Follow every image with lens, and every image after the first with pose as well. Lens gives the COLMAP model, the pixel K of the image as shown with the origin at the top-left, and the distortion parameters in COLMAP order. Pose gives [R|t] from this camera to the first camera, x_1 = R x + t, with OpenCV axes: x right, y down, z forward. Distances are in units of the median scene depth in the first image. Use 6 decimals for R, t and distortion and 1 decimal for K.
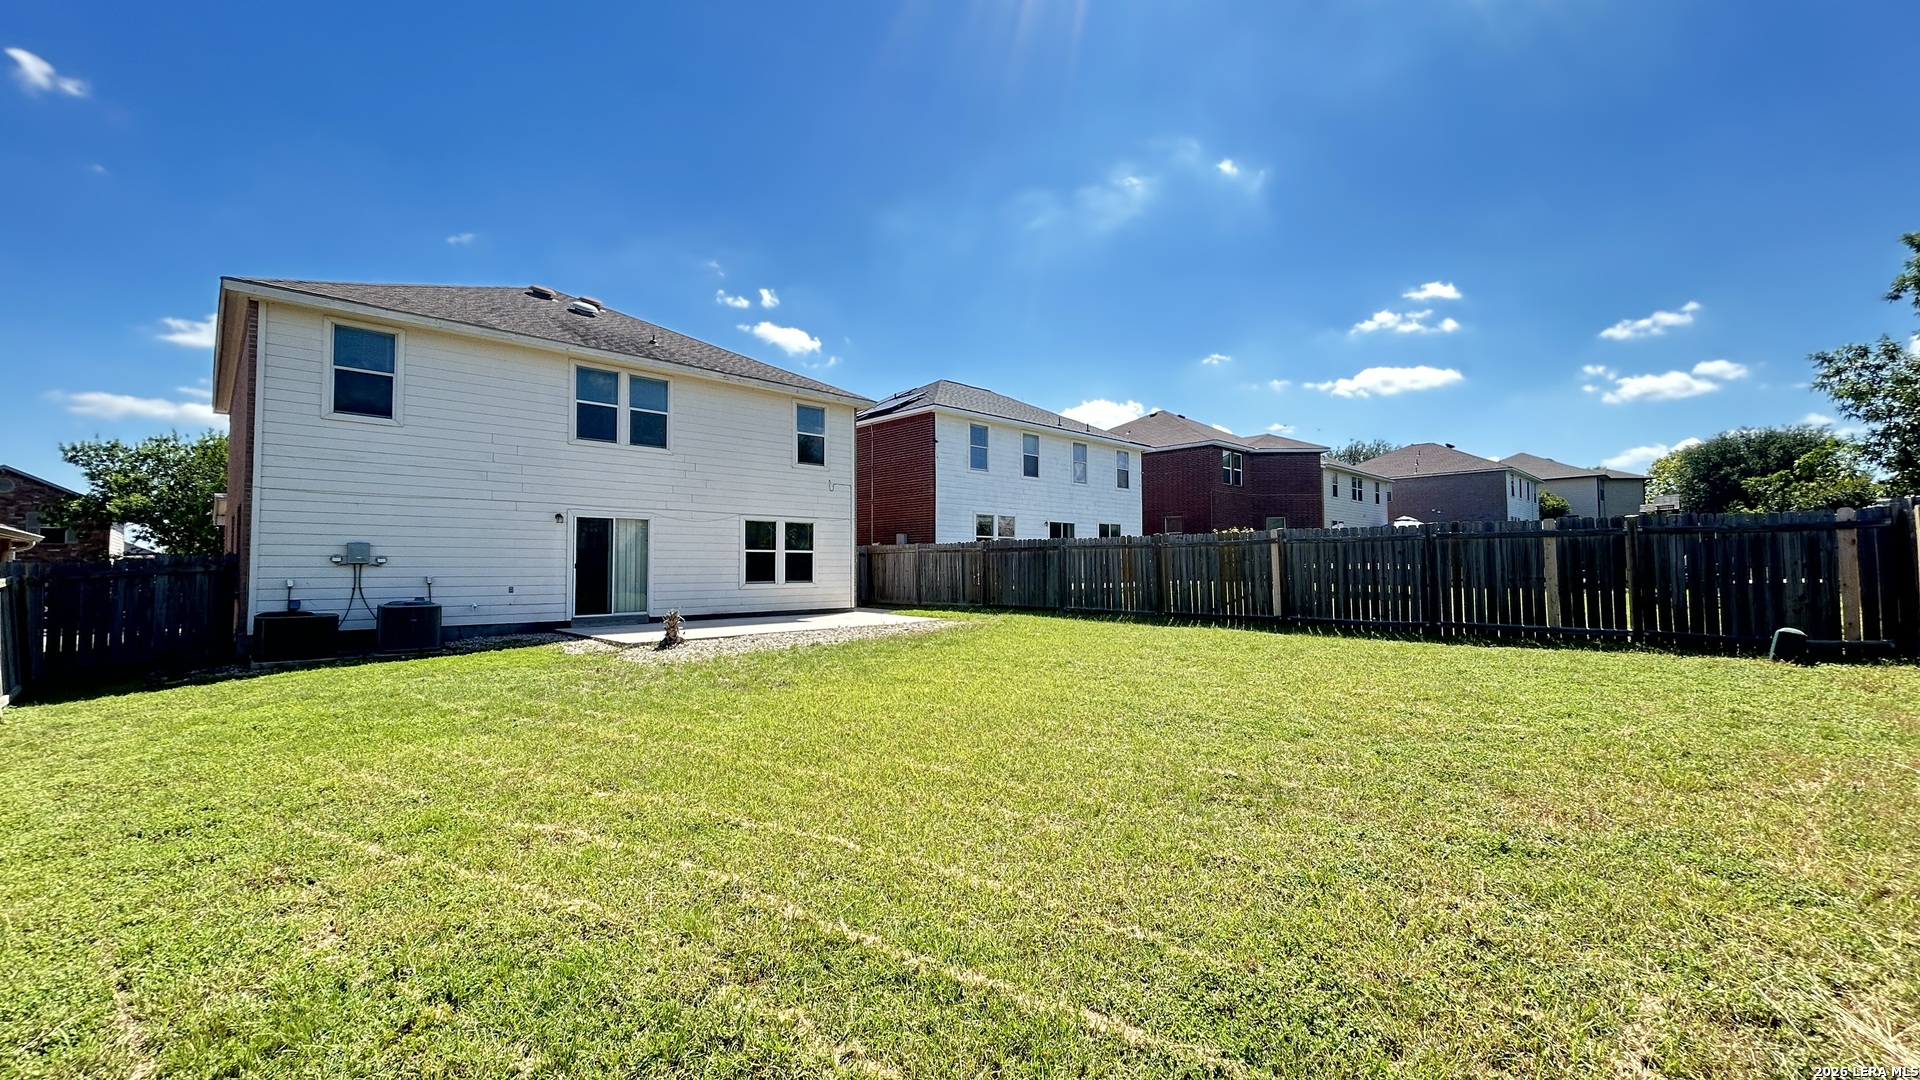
lens RADIAL K [[766.8, 0, 974.9], [0, 766.8, 535.4], [0, 0, 1]] dist [-0.001730, -0.000113]
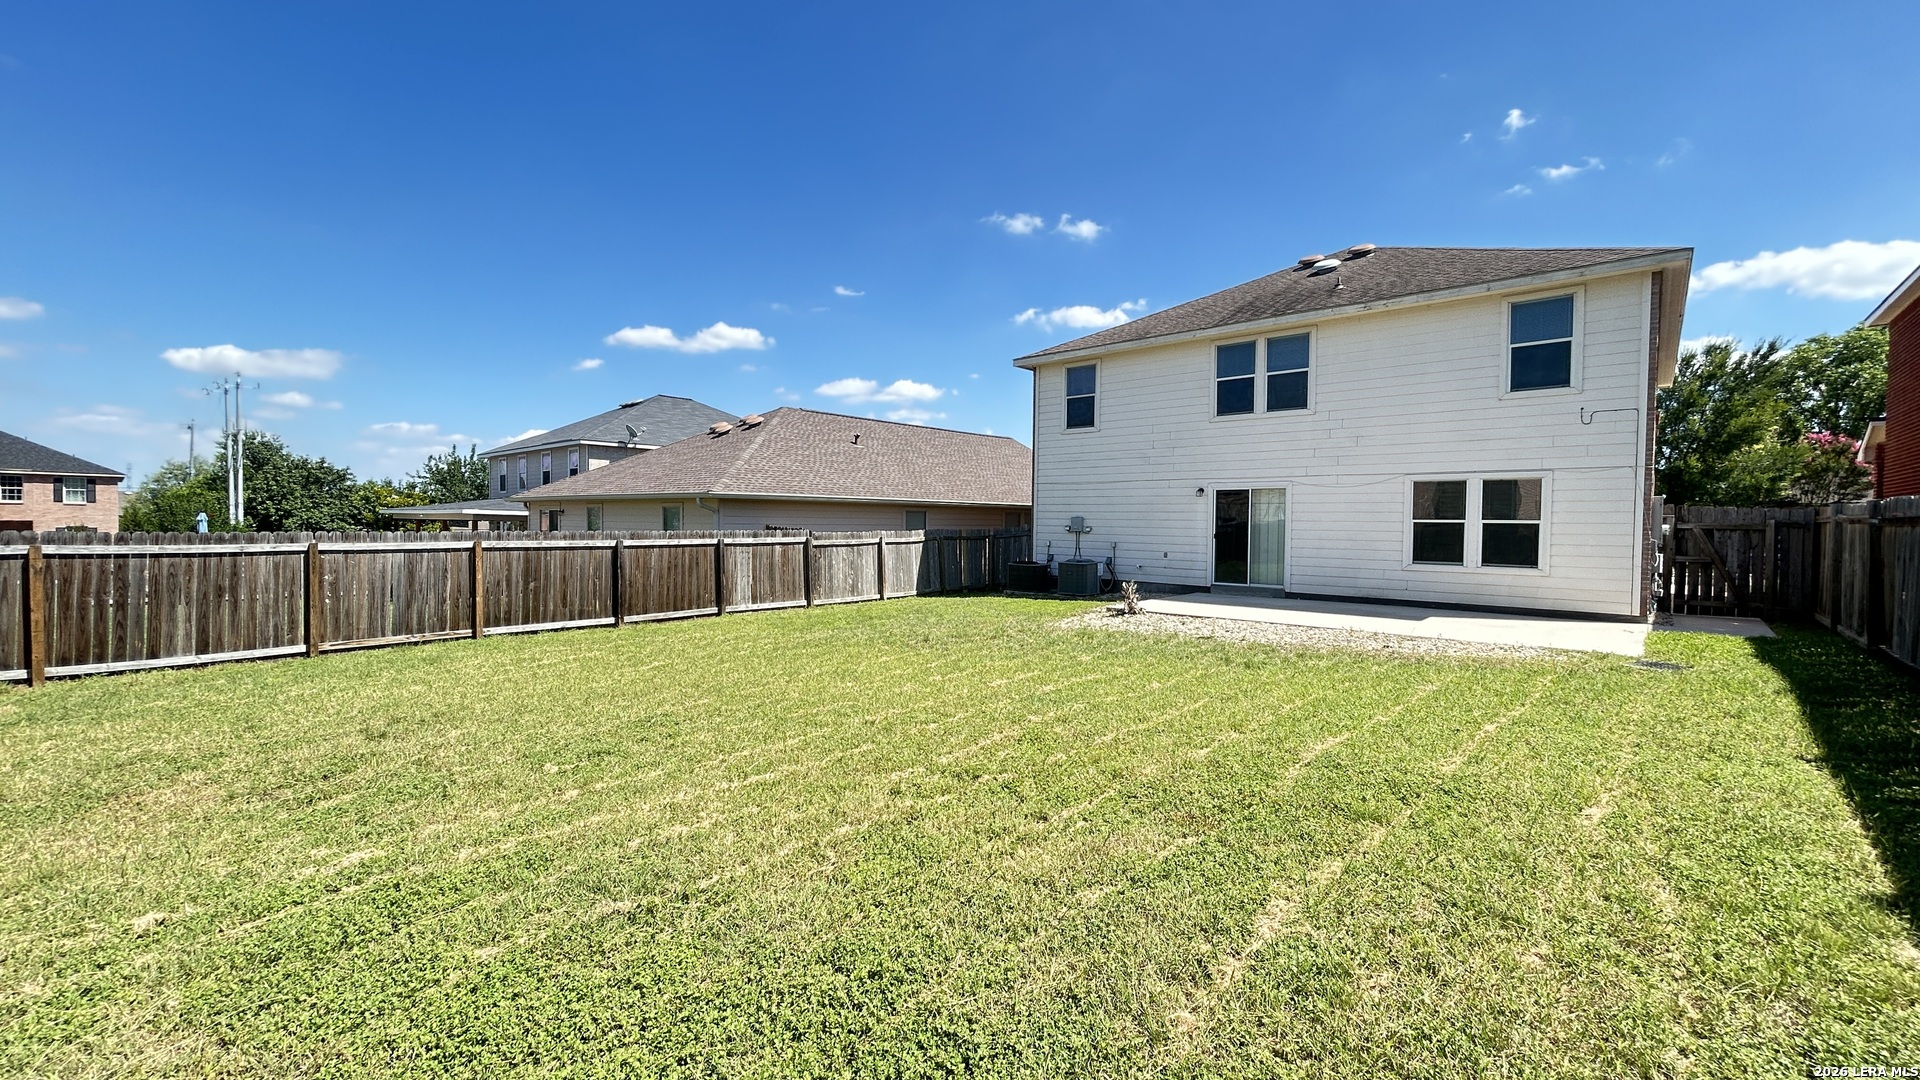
lens RADIAL K [[766.8, 0, 974.9], [0, 766.8, 535.4], [0, 0, 1]] dist [-0.001730, -0.000113]
pose [[0.063774, 0.016070, -0.997835, 0.499007], [0.024341, 0.999548, 0.017654, 0.011514], [0.997667, -0.025414, 0.063354, 0.572305]]
